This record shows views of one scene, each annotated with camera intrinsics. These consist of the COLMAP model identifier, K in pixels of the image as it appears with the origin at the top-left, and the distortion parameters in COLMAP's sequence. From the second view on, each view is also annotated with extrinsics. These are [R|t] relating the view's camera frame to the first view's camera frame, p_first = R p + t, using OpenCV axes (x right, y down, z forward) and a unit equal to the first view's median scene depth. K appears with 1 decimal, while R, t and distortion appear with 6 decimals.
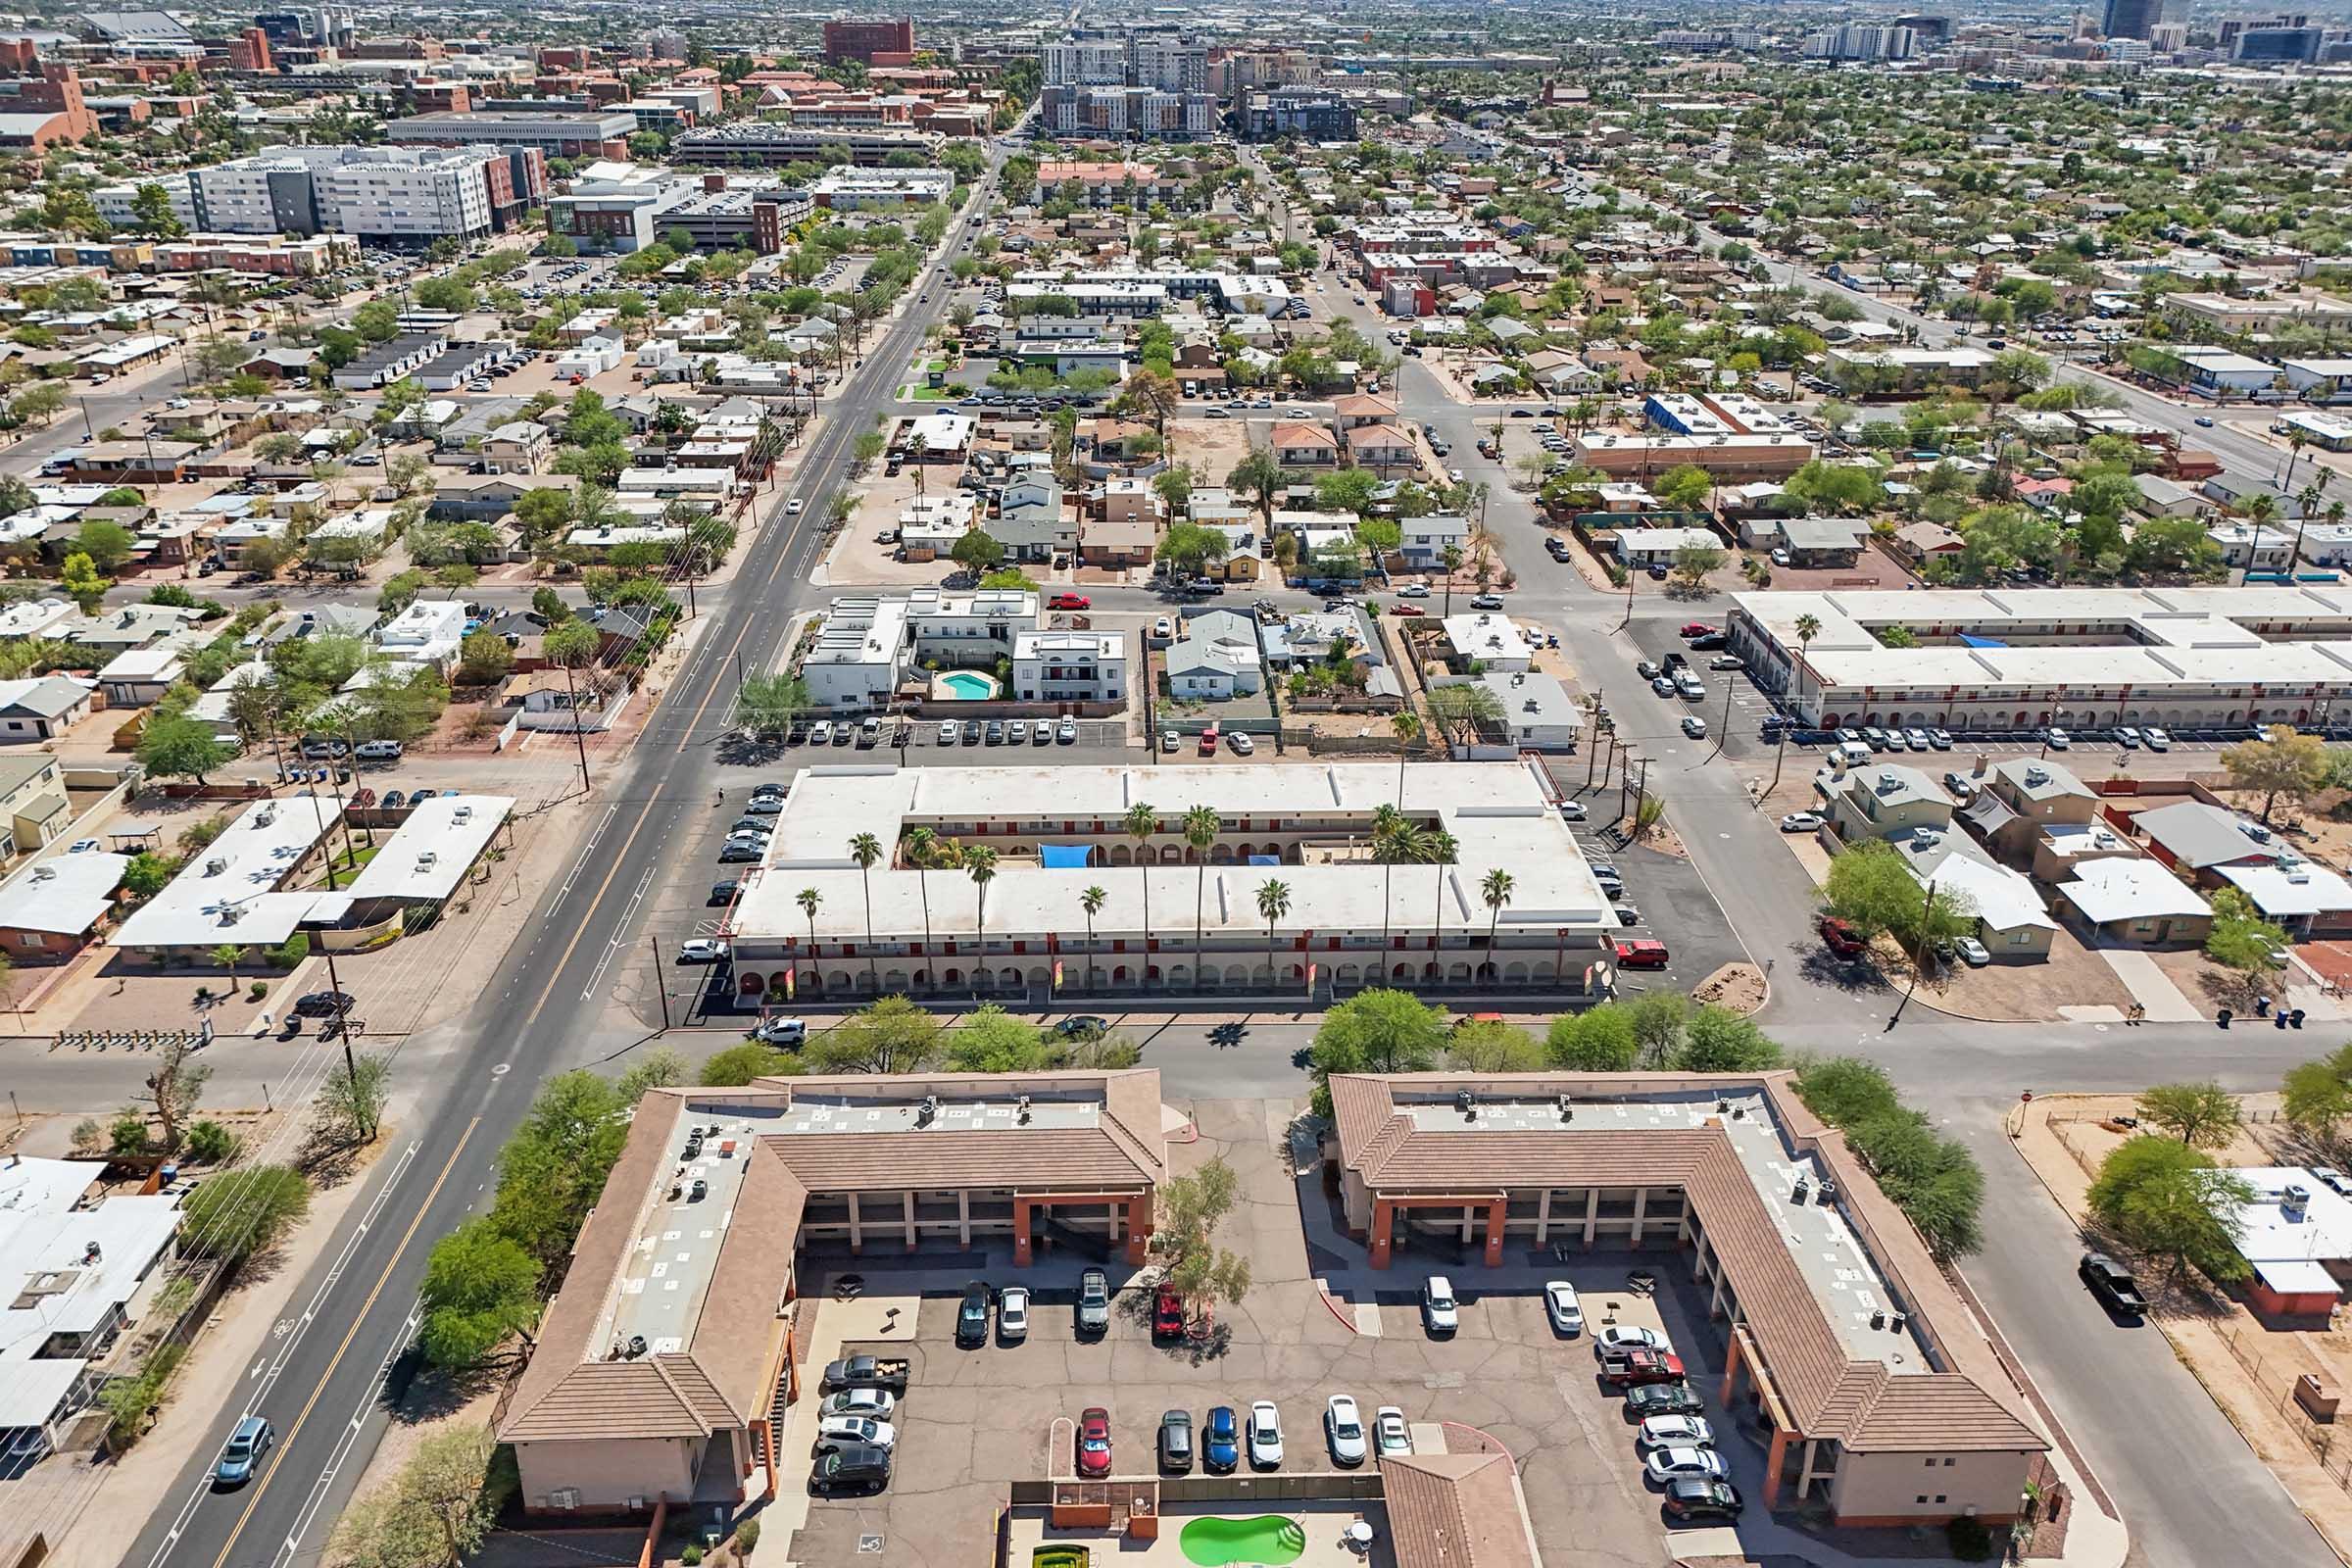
lens RADIAL K [[1743.4, 0, 1176.0], [0, 1743.4, 784.0], [0, 0, 1]] dist [0.067864, -0.074706]
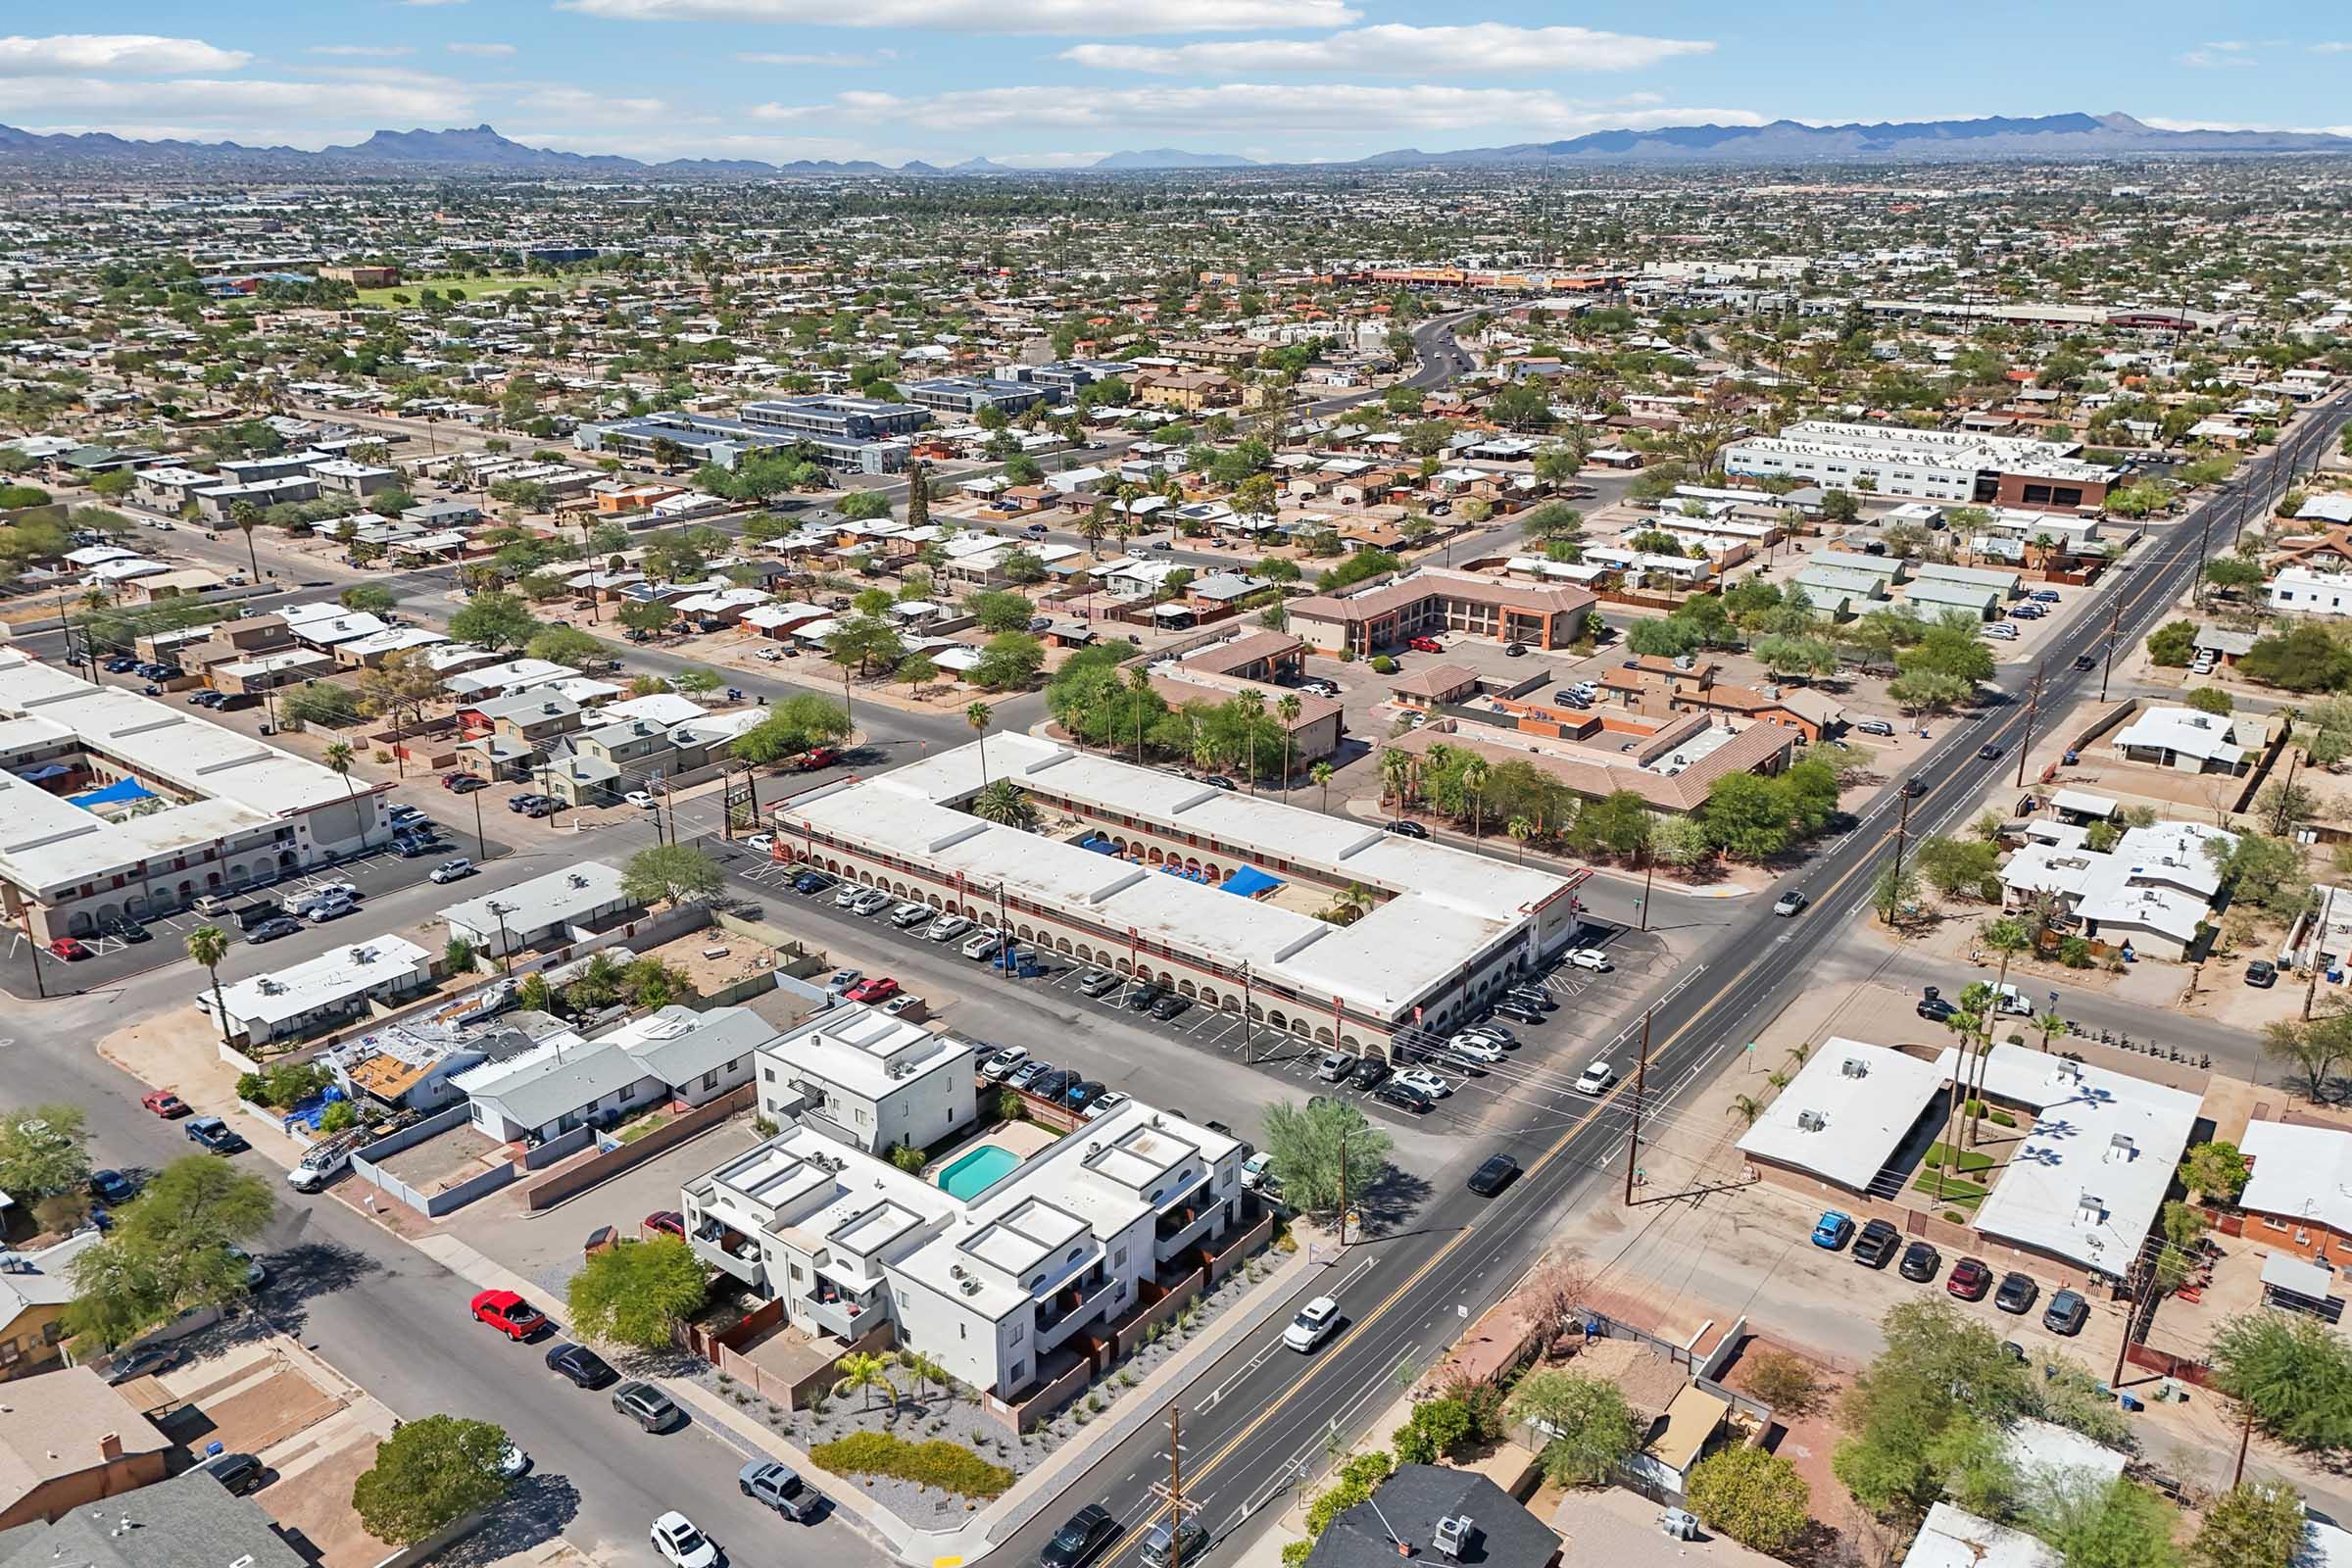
lens RADIAL K [[1743.4, 0, 1176.0], [0, 1743.4, 784.0], [0, 0, 1]] dist [0.067864, -0.074706]
pose [[-0.771101, -0.216265, 0.598860, -0.527143], [0.260263, 0.751326, 0.606443, -0.526046], [-0.581091, 0.623490, -0.523062, 1.258419]]
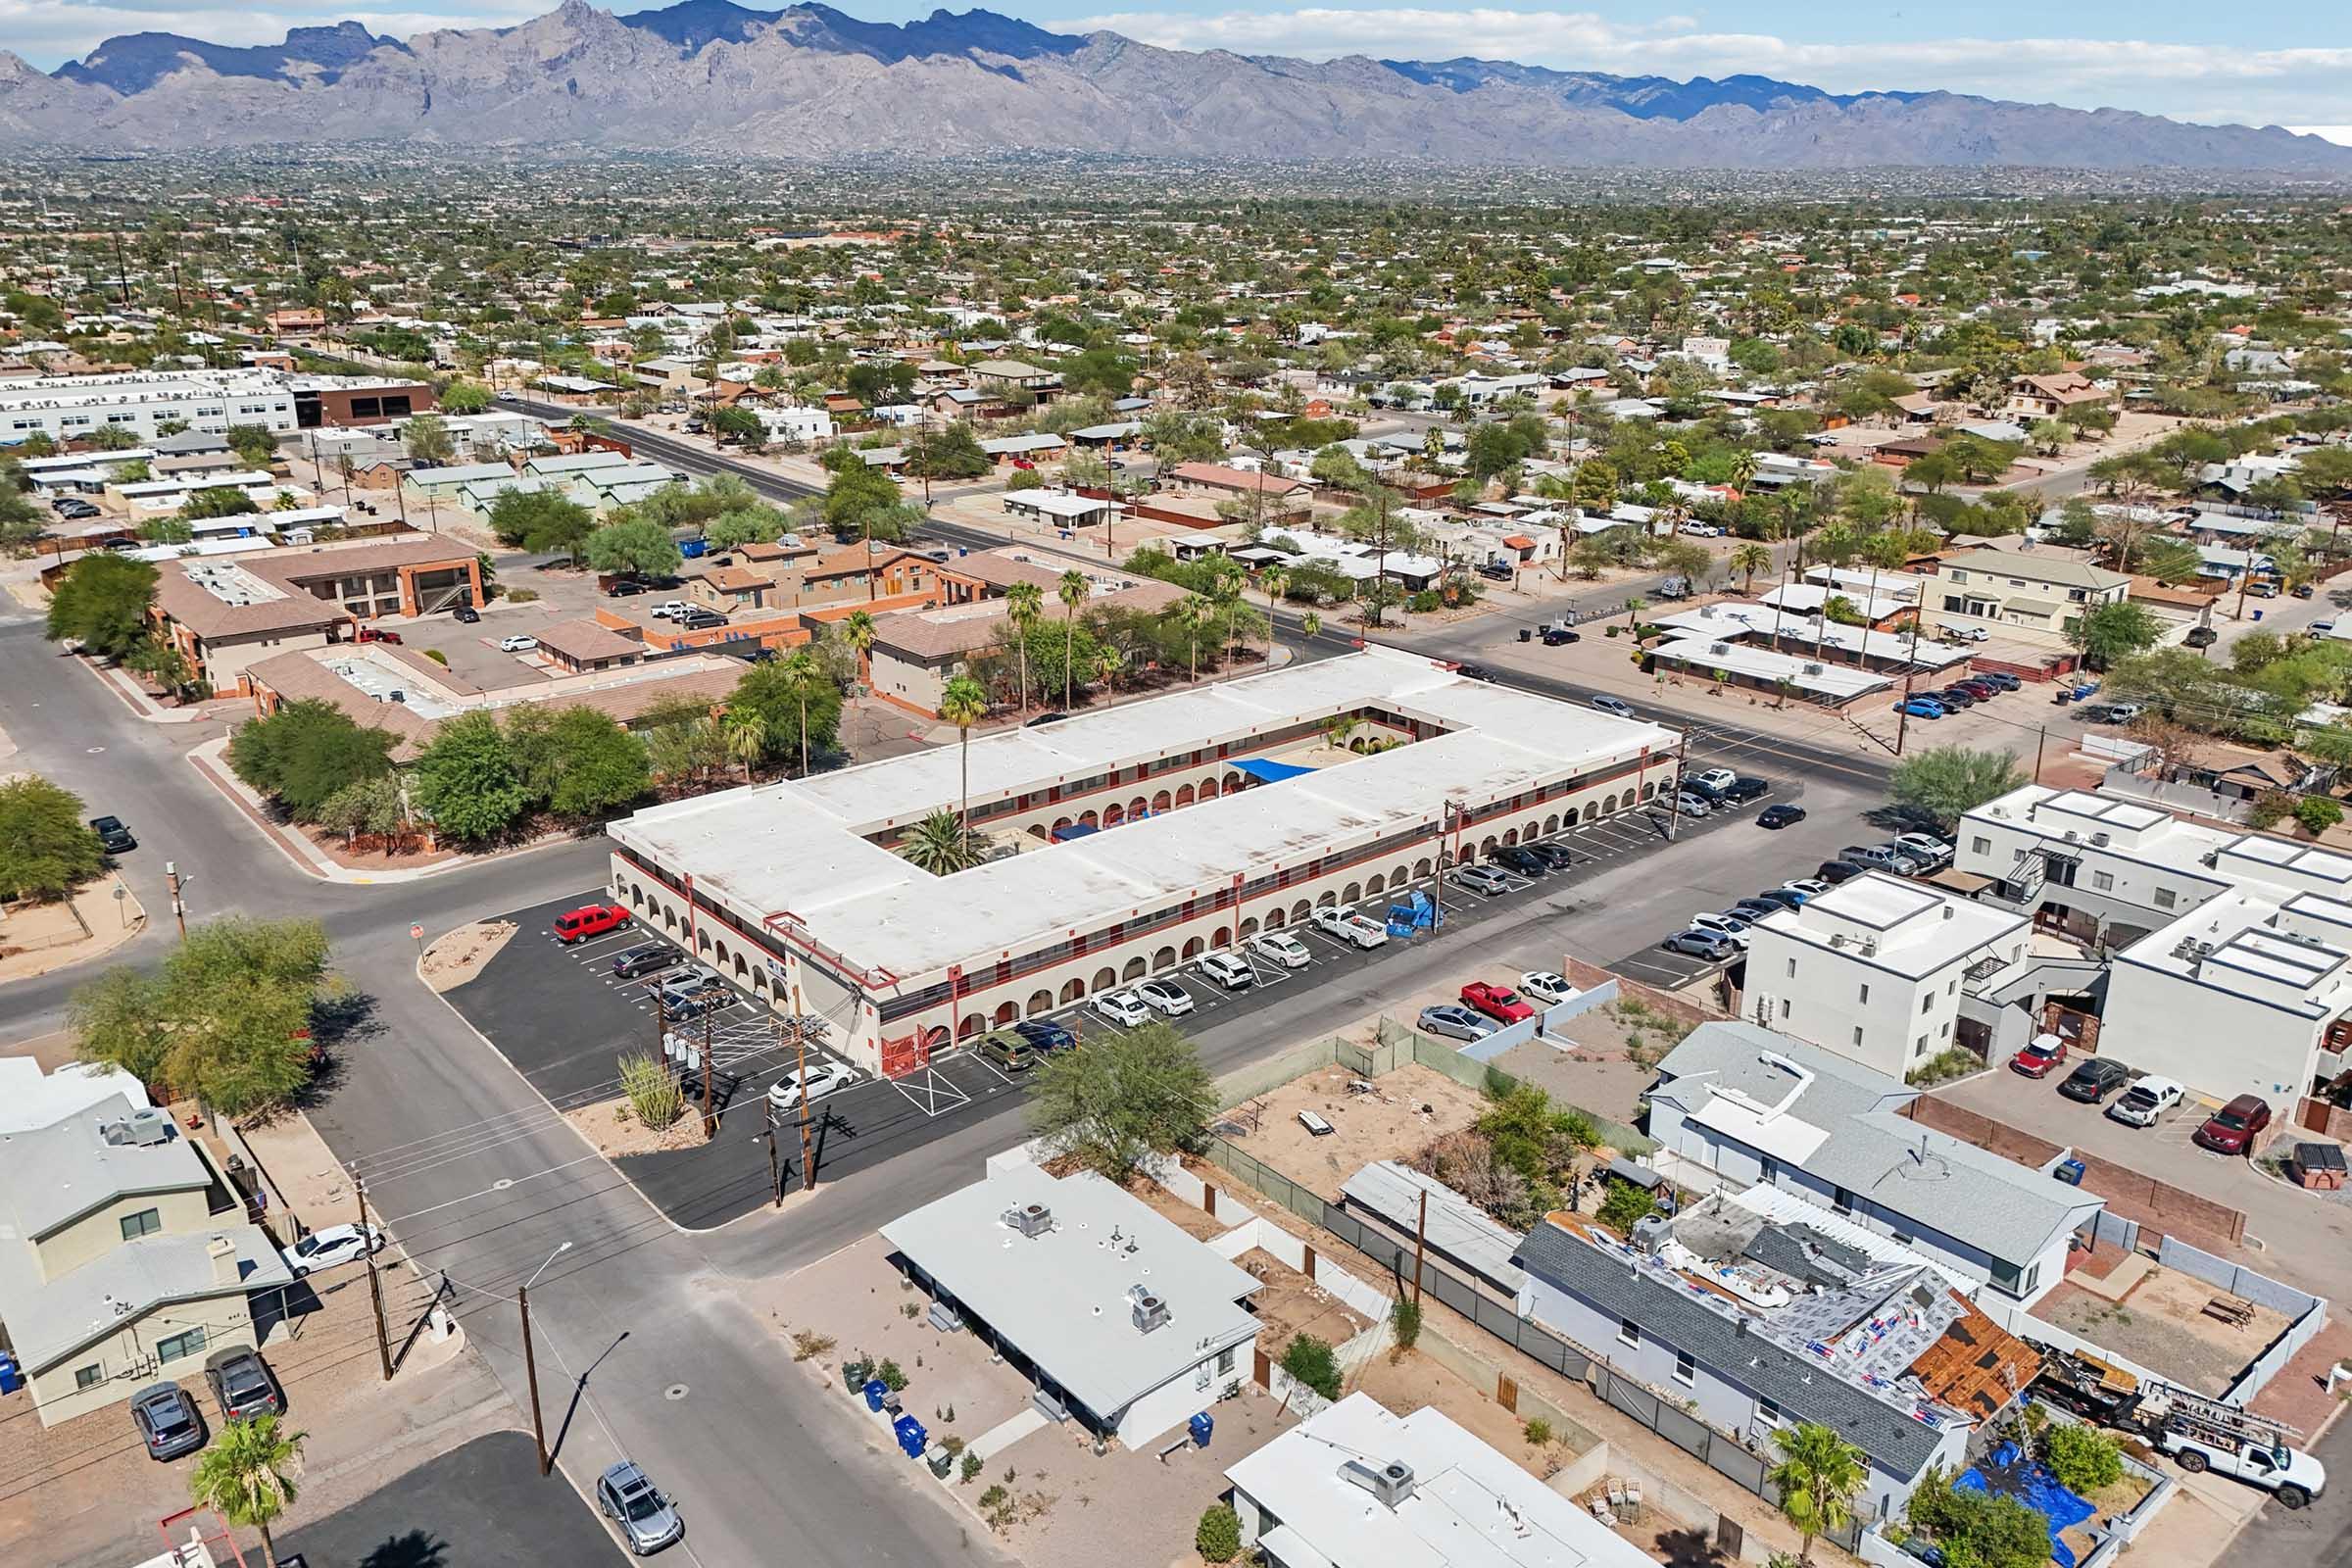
lens RADIAL K [[1743.4, 0, 1176.0], [0, 1743.4, 784.0], [0, 0, 1]] dist [0.067864, -0.074706]
pose [[-0.780645, 0.196090, -0.593415, 0.385434], [-0.265045, 0.756016, 0.598491, -0.362414], [0.565989, 0.624491, -0.538207, 1.176011]]
